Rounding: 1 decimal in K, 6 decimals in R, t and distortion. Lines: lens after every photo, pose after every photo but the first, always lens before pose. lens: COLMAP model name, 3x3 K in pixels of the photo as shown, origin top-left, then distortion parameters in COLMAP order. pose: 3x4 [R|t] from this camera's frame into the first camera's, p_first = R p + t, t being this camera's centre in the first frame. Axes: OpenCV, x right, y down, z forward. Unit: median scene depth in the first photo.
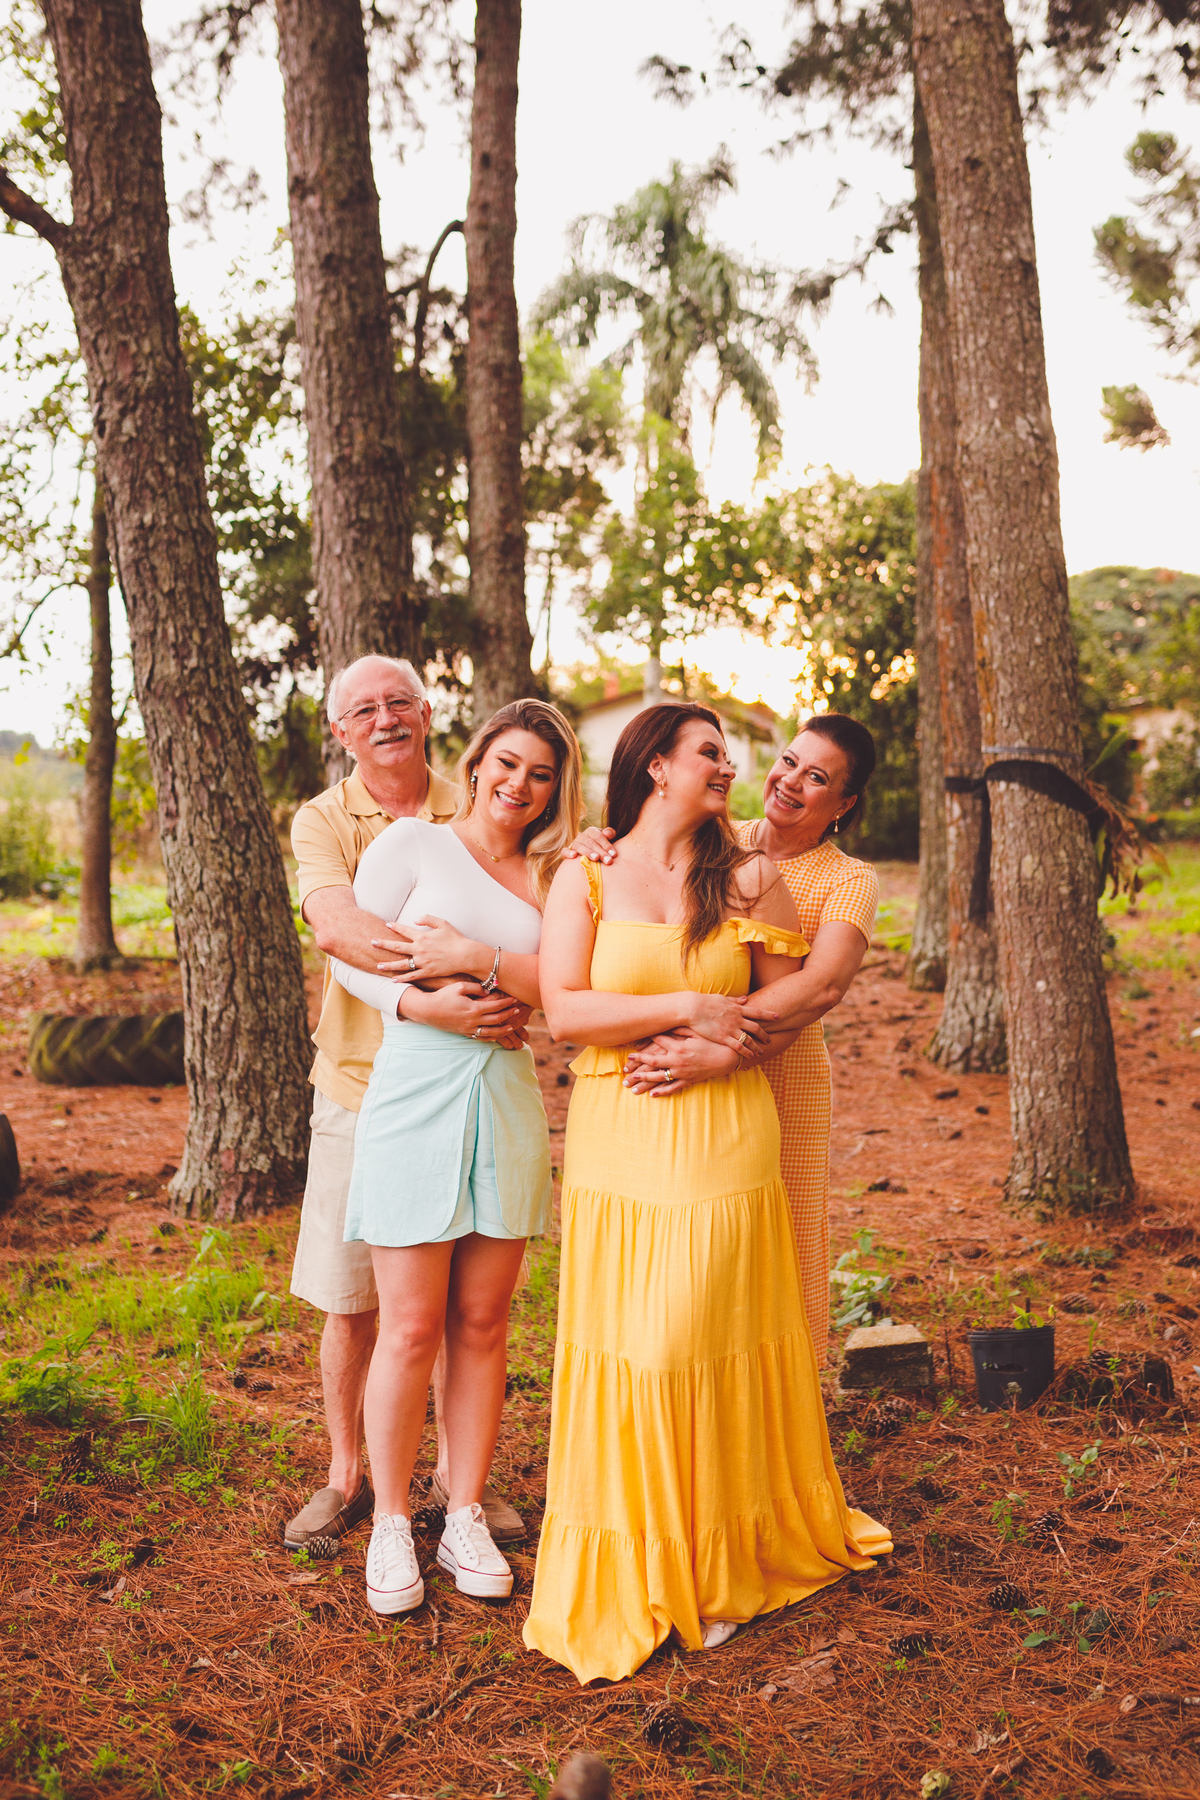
lens RADIAL K [[1932.7, 0, 636.4], [0, 1932.7, 886.9], [0, 0, 1]] dist [-0.050609, 0.066842]
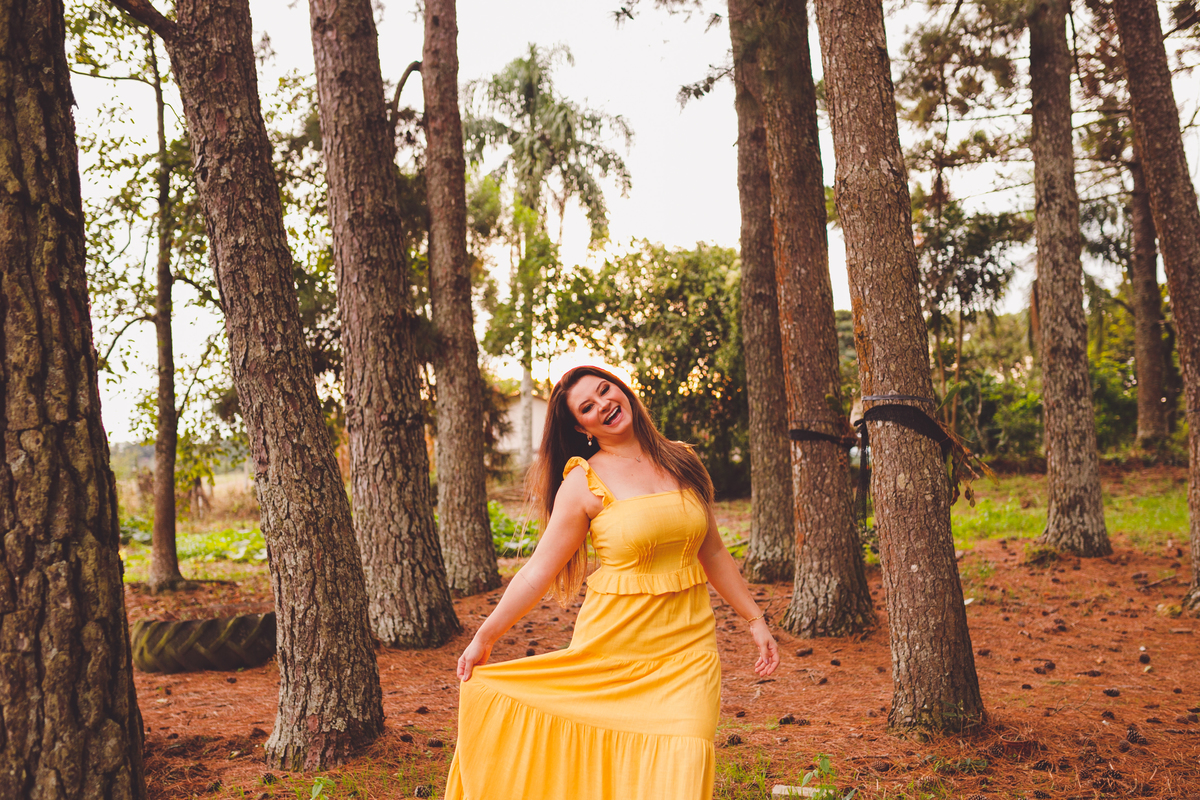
lens RADIAL K [[1288.5, 0, 632.1], [0, 1288.5, 460.2], [0, 0, 1]] dist [-0.050609, 0.066842]
pose [[0.995563, -0.028205, 0.089769, -0.068382], [0.032591, 0.998326, -0.047779, 0.011541], [-0.088271, 0.050492, 0.994816, 0.101370]]
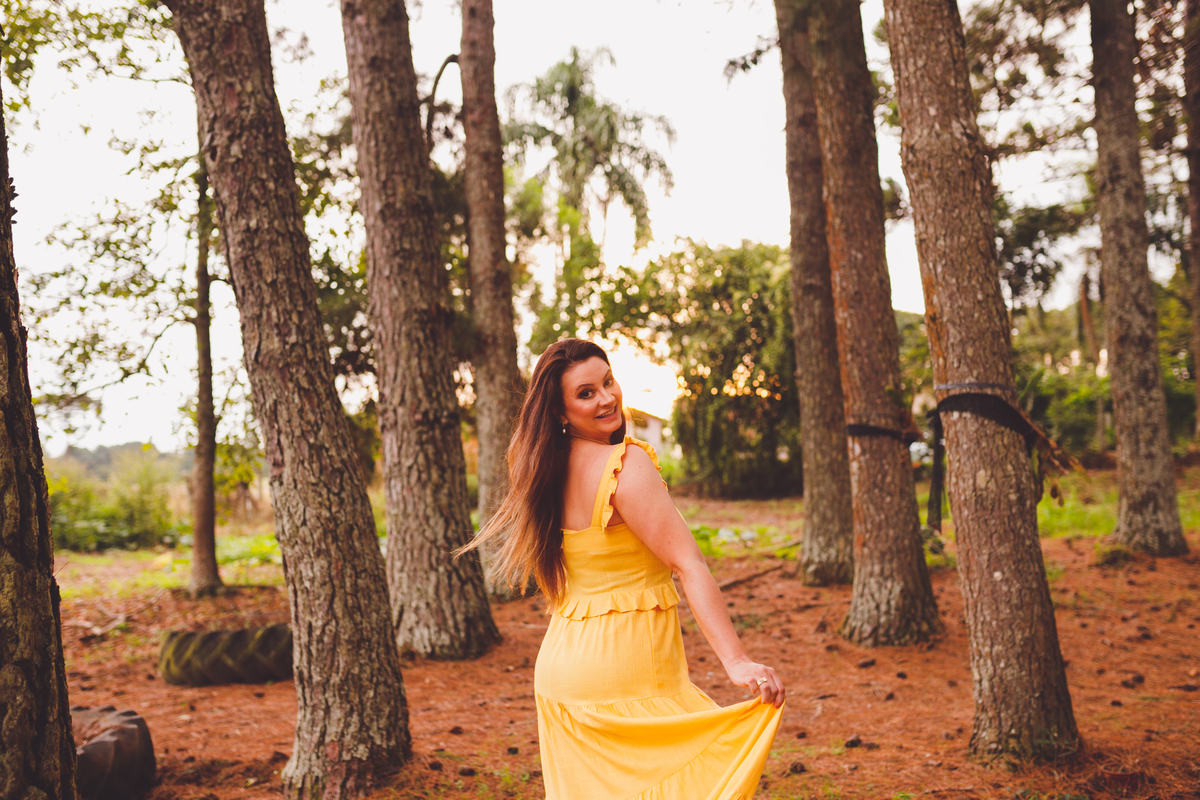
lens RADIAL K [[1288.0, 0, 613.8], [0, 1288.0, 436.8], [0, 0, 1]] dist [-0.050105, 0.064800]
pose [[0.998476, -0.037079, 0.040871, -0.062522], [0.039785, 0.996924, -0.067520, 0.008277], [-0.038242, 0.069043, 0.996880, 0.185184]]
